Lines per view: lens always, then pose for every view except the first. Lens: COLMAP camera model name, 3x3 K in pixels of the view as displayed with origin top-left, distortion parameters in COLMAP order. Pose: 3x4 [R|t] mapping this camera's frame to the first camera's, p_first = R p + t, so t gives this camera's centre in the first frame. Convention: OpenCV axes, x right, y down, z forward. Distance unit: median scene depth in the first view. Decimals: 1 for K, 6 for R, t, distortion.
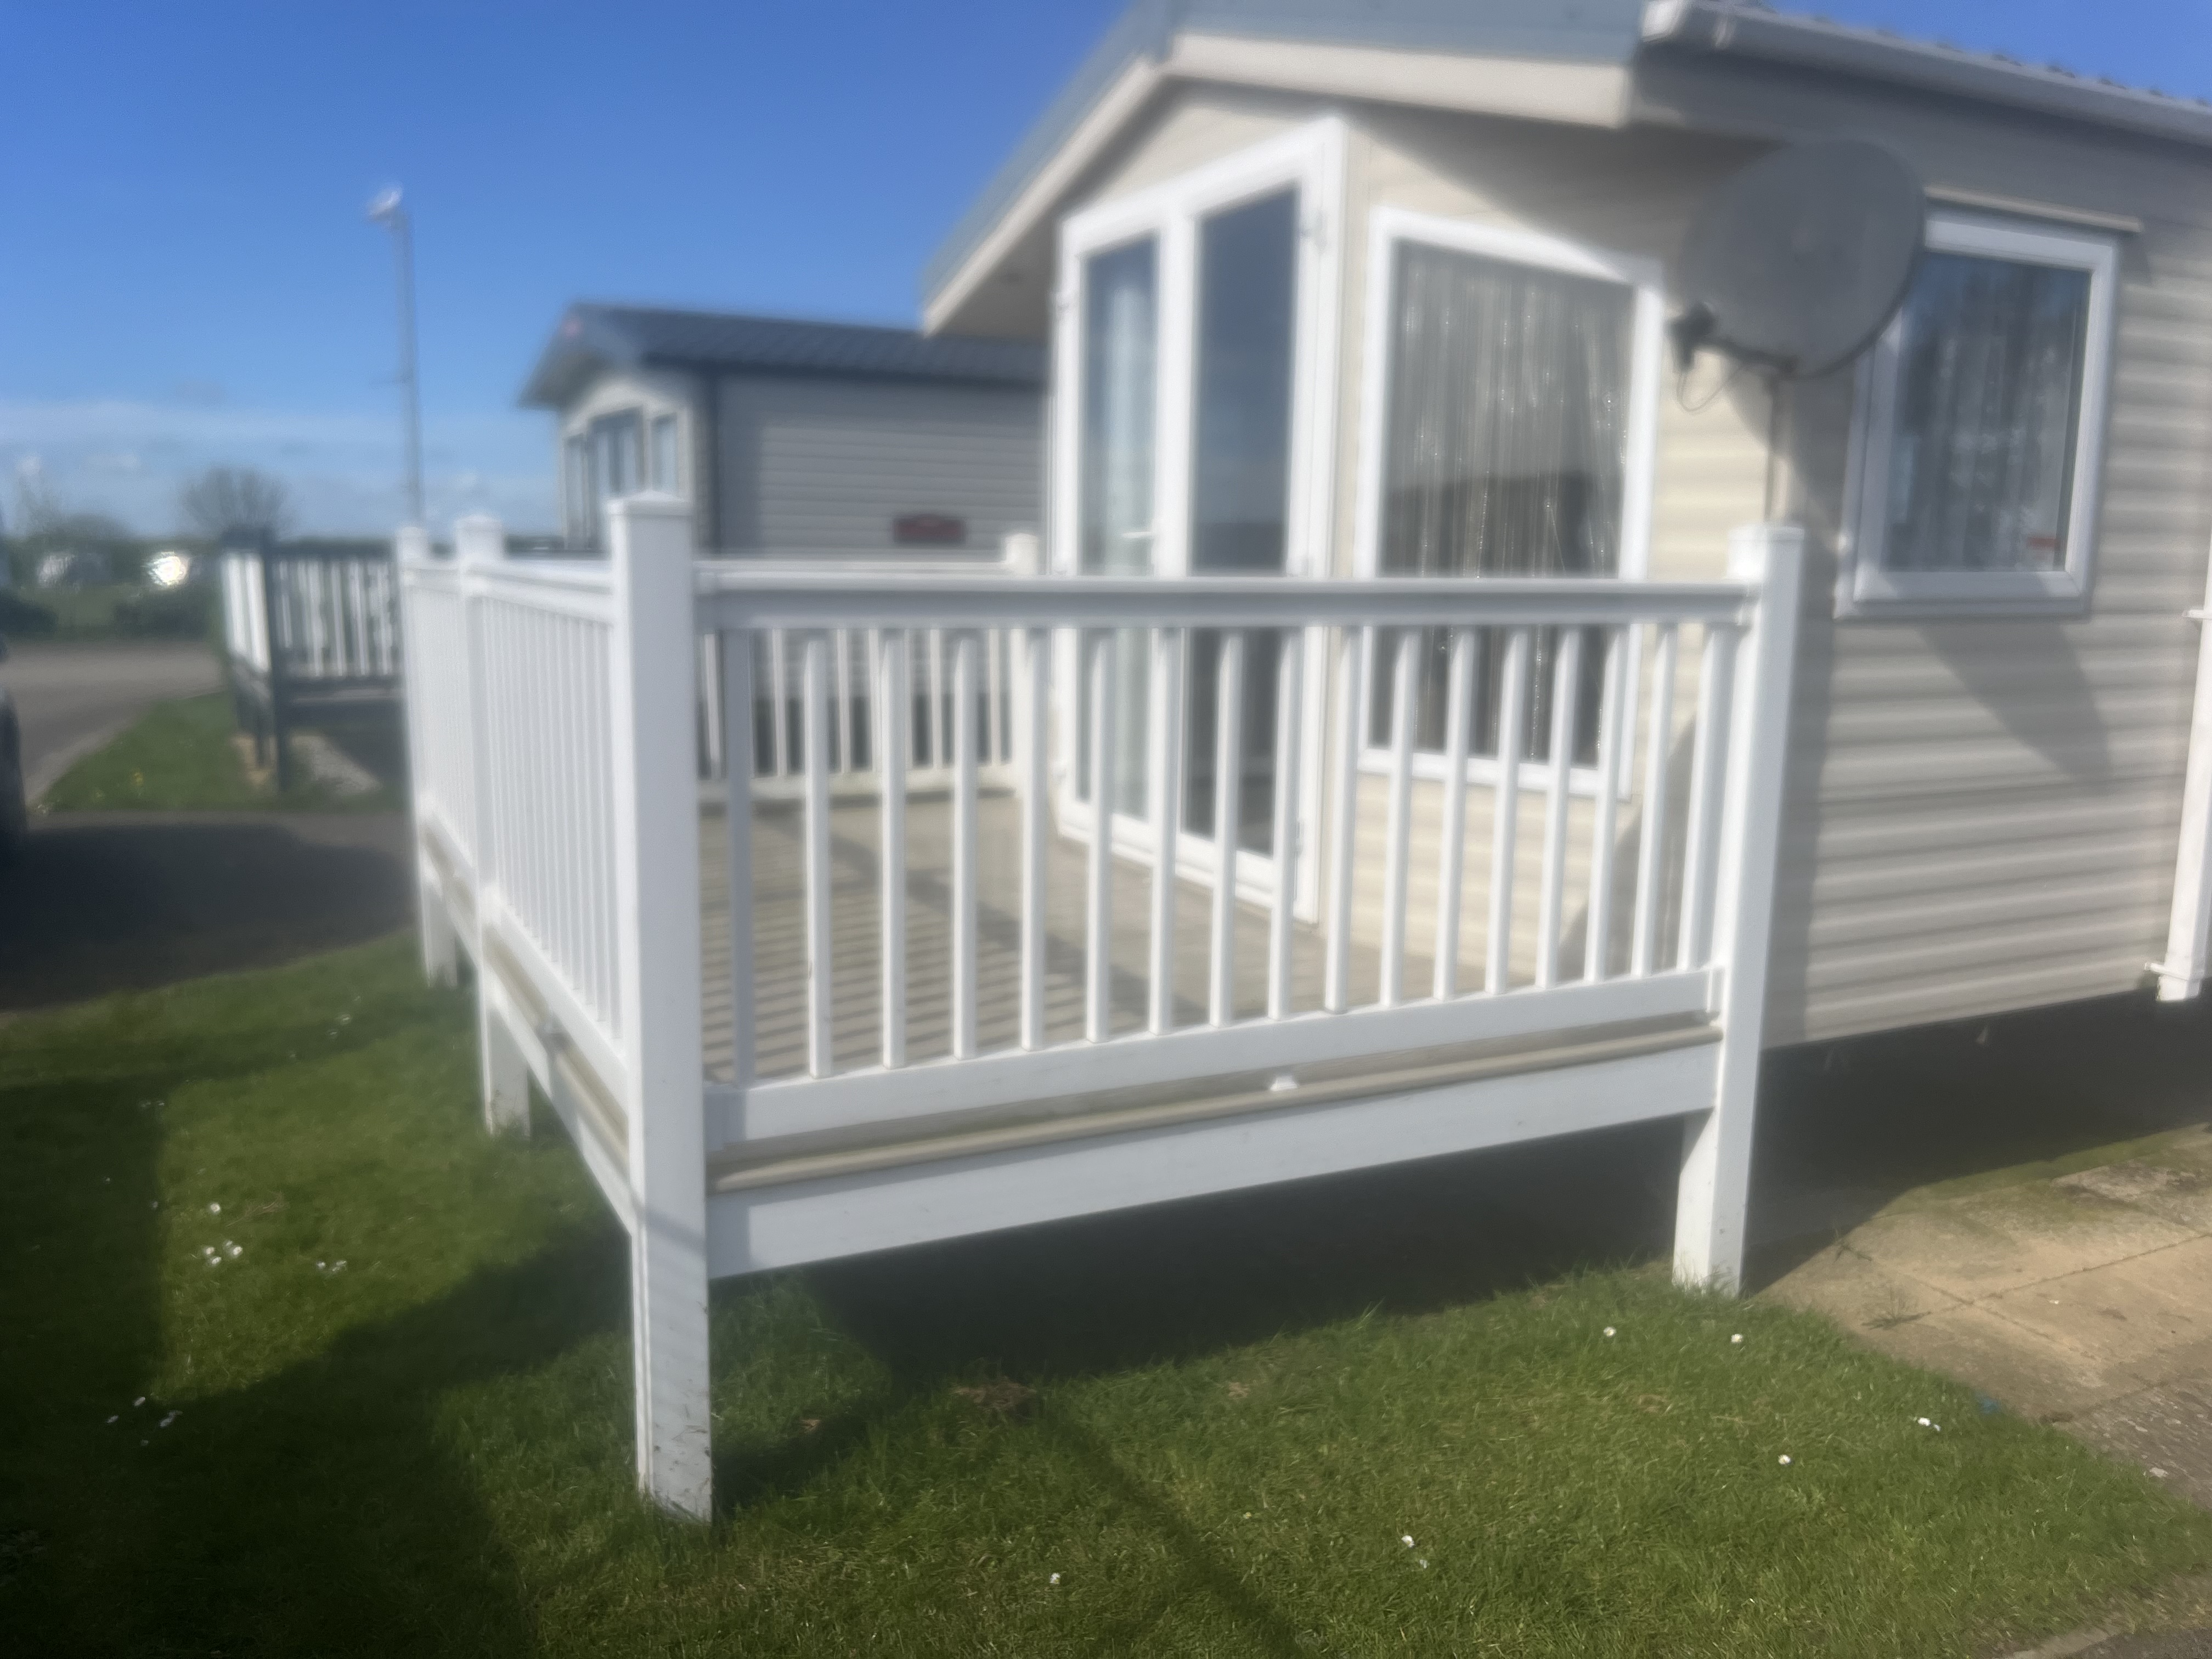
lens RADIAL K [[1649.2, 0, 1106.0], [0, 1649.2, 829.5], [0, 0, 1]] dist [-0.003989, -0.001257]
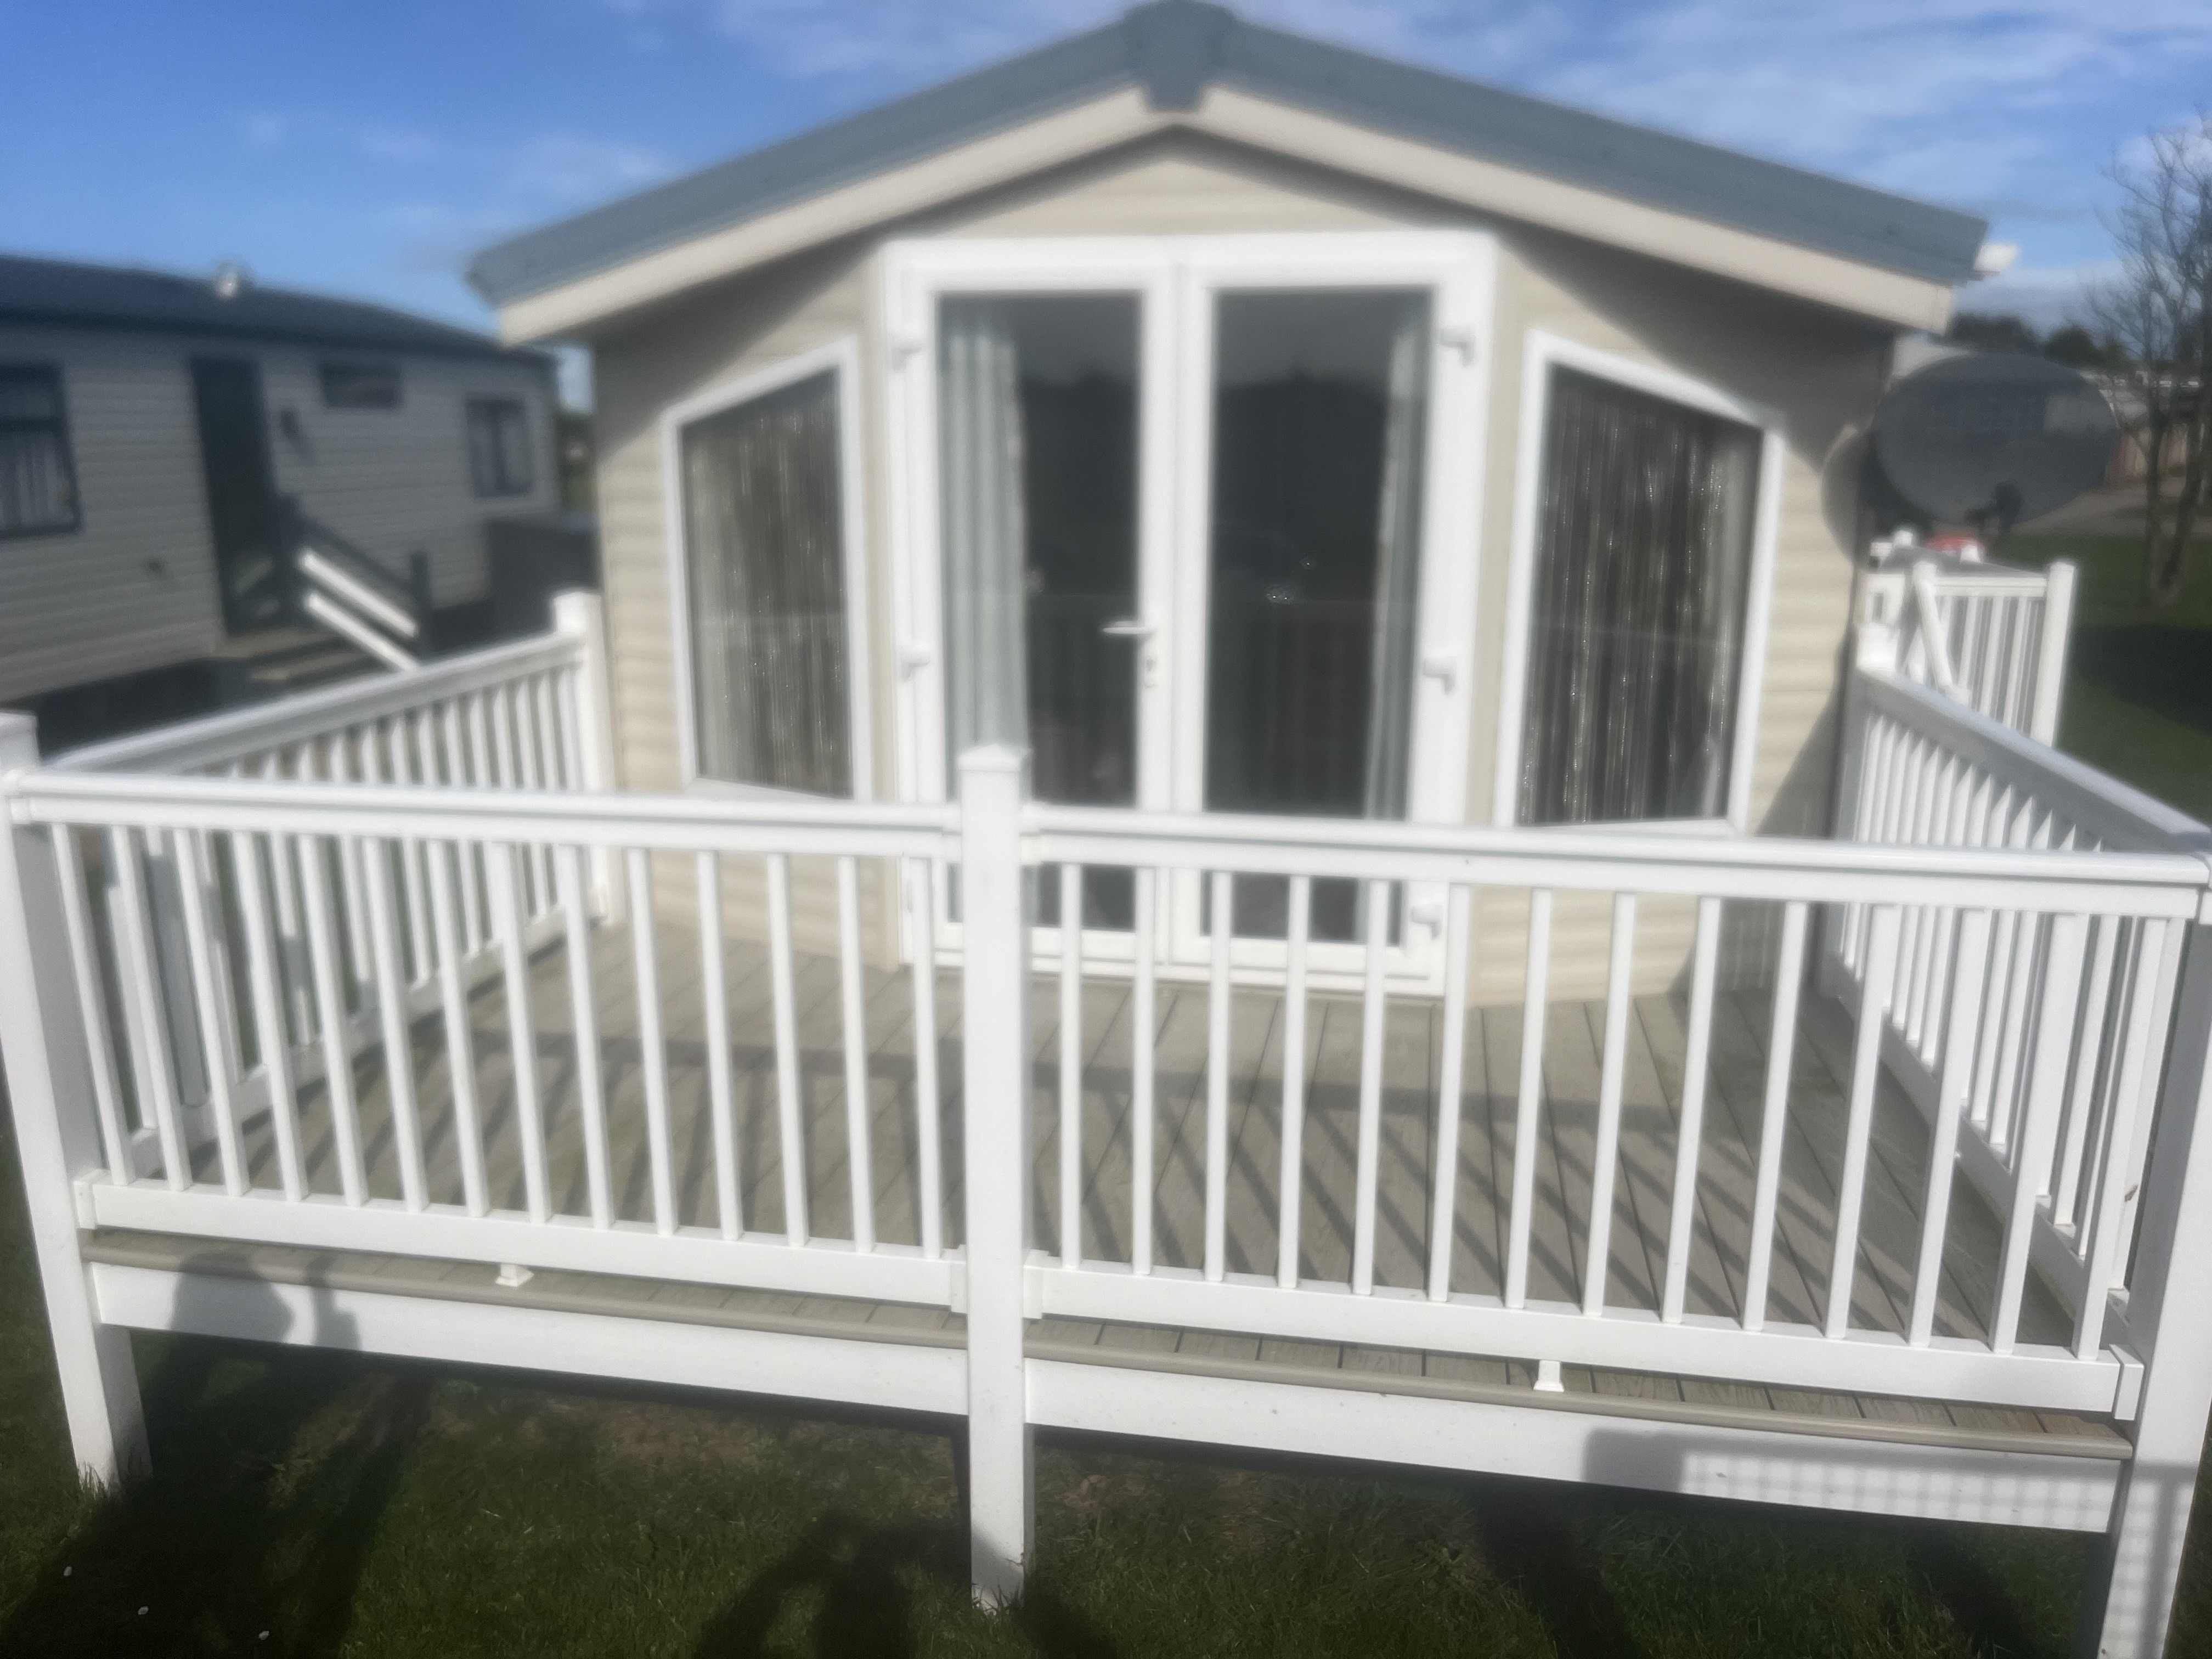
lens RADIAL K [[1649.2, 0, 1106.0], [0, 1649.2, 829.5], [0, 0, 1]] dist [-0.003989, -0.001257]
pose [[0.650486, -0.197297, 0.733446, -0.818329], [0.129715, 0.980343, 0.148669, -0.248970], [-0.748360, -0.001568, 0.663291, 0.490220]]
